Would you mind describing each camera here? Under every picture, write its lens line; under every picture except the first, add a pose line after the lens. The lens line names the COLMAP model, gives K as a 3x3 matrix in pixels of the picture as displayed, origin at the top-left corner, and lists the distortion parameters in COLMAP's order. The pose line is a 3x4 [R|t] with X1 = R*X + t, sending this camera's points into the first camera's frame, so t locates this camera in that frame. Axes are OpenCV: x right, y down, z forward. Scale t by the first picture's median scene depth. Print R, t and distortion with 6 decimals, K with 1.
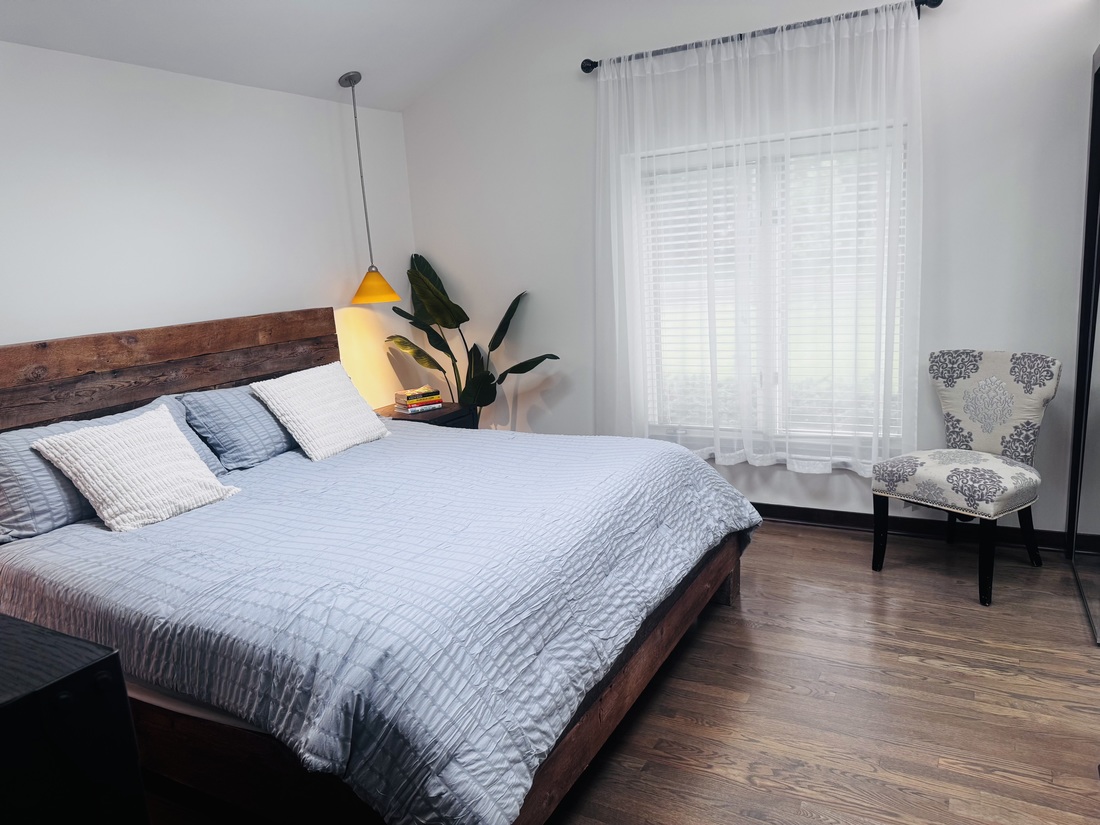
lens RADIAL K [[782.3, 0, 551.5], [0, 782.3, 416.3], [0, 0, 1]] dist [0.011515, -0.005797]
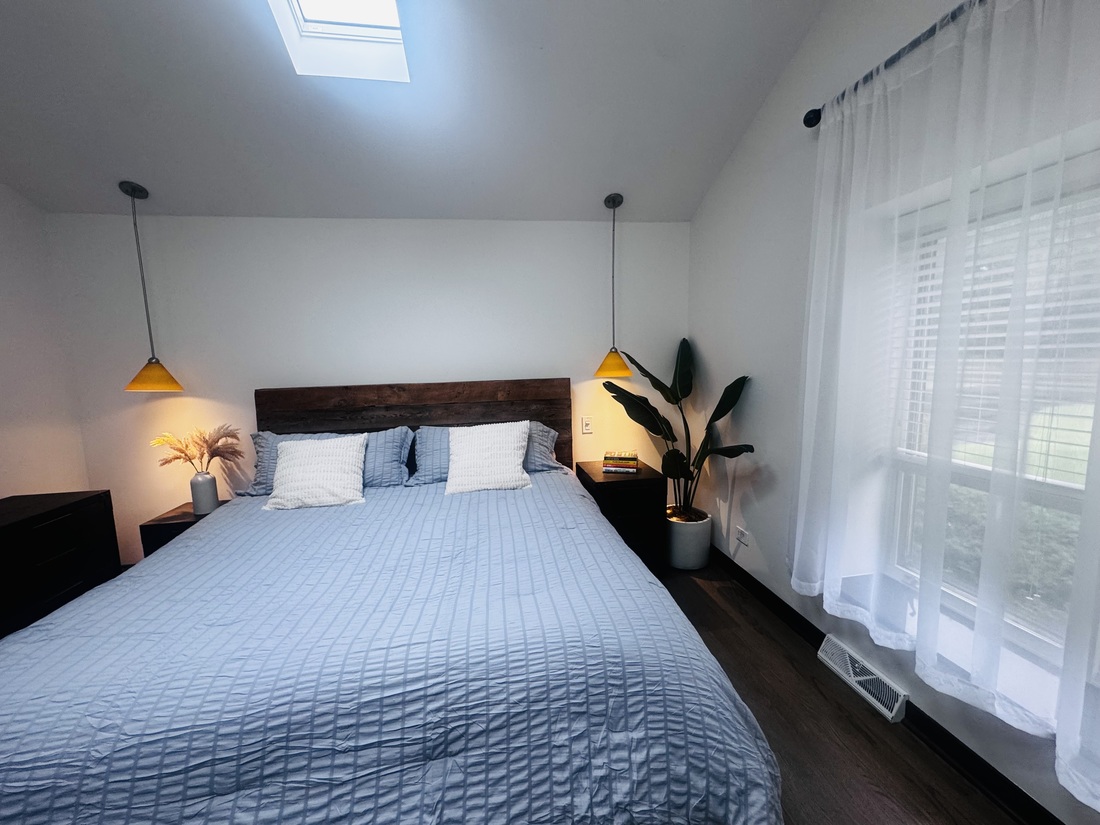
lens RADIAL K [[435.4, 0, 549.4], [0, 435.4, 406.3], [0, 0, 1]] dist [-0.003865, 0.000160]
pose [[0.602761, 0.134211, -0.786554, 0.366261], [-0.169200, 0.984834, 0.038380, -0.148841], [0.779776, 0.109951, 0.616328, 0.682807]]
